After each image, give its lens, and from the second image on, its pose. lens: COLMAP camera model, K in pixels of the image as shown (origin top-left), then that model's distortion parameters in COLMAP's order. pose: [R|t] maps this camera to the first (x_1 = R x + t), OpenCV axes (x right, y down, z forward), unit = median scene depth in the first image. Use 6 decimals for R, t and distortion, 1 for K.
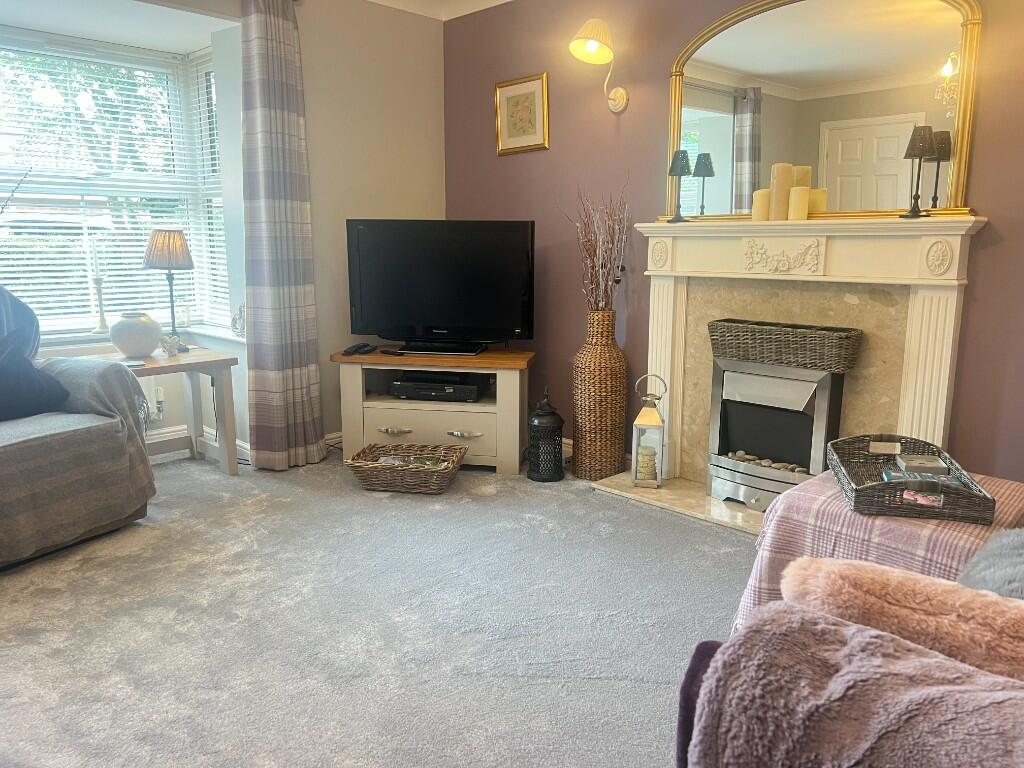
lens RADIAL K [[785.6, 0, 512.0], [0, 785.6, 384.0], [0, 0, 1]] dist [0.080447, -0.005757]
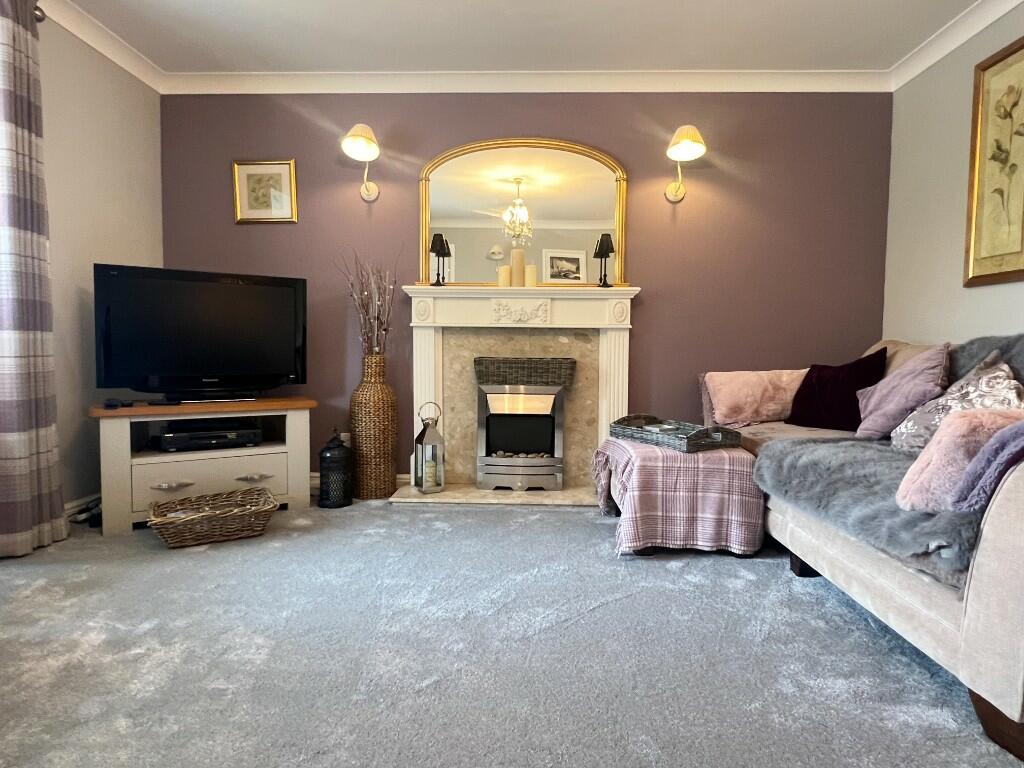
lens RADIAL K [[584.4, 0, 512.5], [0, 584.4, 381.0], [0, 0, 1]] dist [-0.002492, -0.001560]
pose [[0.723442, -0.034278, 0.689533, -0.366065], [0.117530, 0.990302, -0.074080, 0.038588], [-0.680307, 0.134633, 0.720455, 0.222252]]
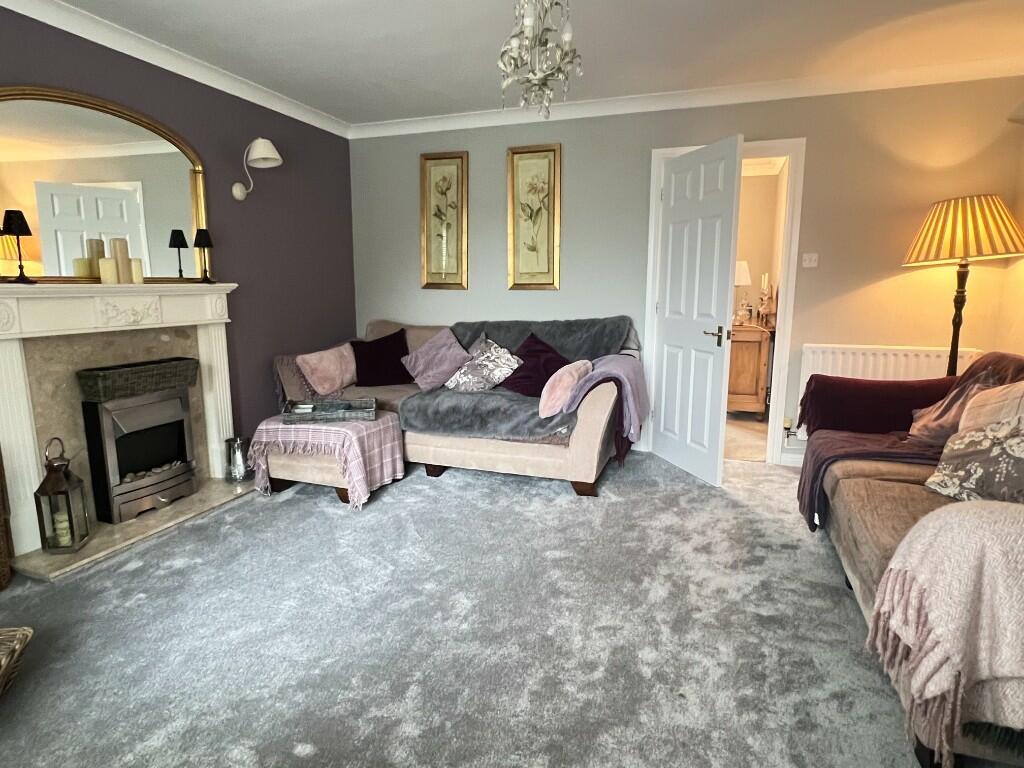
lens RADIAL K [[594.9, 0, 512.0], [0, 594.9, 384.0], [0, 0, 1]] dist [0.002411, 0.000380]
pose [[-0.432255, -0.154211, 0.888468, -0.693333], [0.159519, 0.956654, 0.243655, -0.161354], [-0.887530, 0.247048, -0.388919, 0.751165]]
